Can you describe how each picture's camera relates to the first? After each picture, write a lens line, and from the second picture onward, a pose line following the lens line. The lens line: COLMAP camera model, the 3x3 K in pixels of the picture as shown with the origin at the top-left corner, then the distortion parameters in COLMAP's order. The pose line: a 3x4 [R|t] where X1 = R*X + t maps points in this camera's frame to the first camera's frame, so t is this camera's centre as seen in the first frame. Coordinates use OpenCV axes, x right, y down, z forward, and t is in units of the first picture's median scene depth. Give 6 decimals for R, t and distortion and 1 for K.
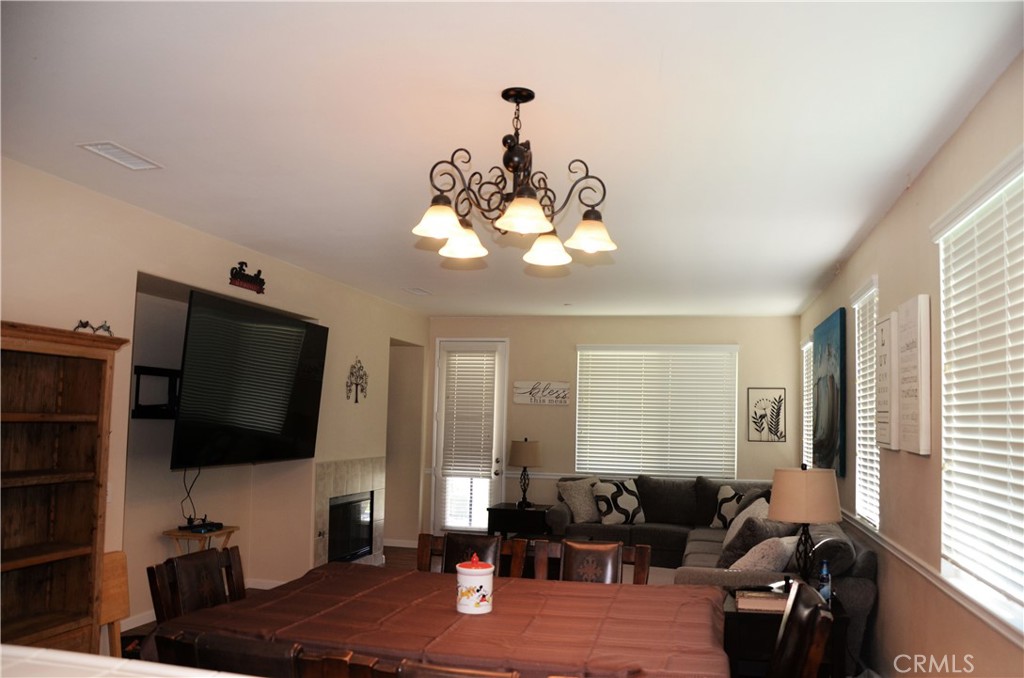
lens RADIAL K [[793.8, 0, 512.9], [0, 793.8, 363.7], [0, 0, 1]] dist [-0.176662, 0.144255]
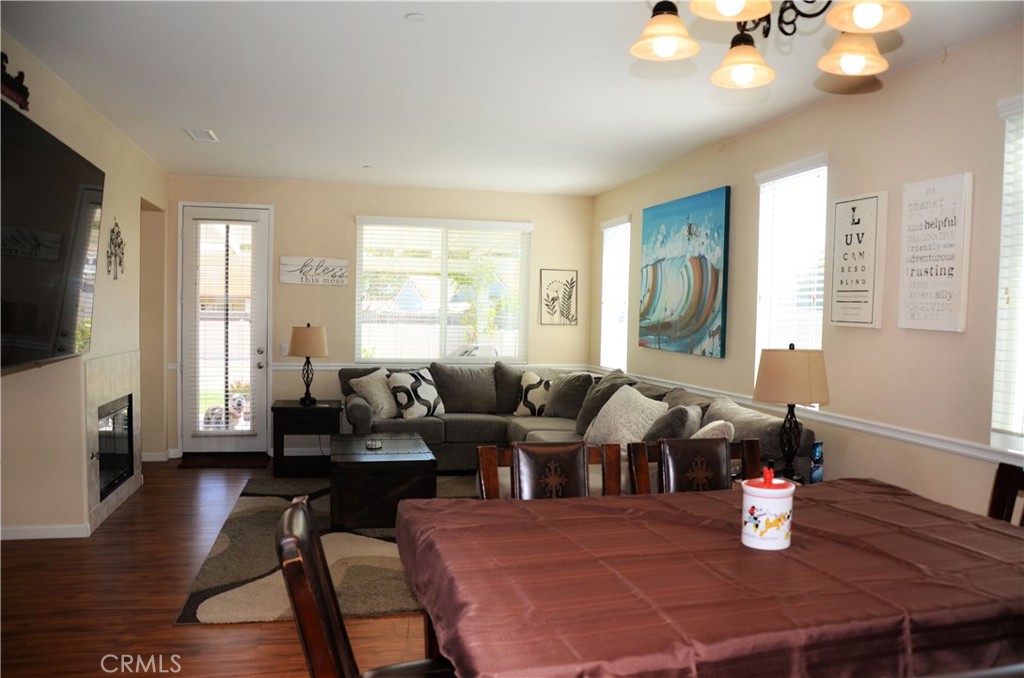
lens RADIAL K [[793.8, 0, 512.9], [0, 793.8, 363.7], [0, 0, 1]] dist [-0.176662, 0.144255]
pose [[0.882951, -0.034161, 0.468221, -0.193671], [-0.031765, 0.990716, 0.132181, 0.019280], [-0.468390, -0.131582, 0.873669, 0.161236]]
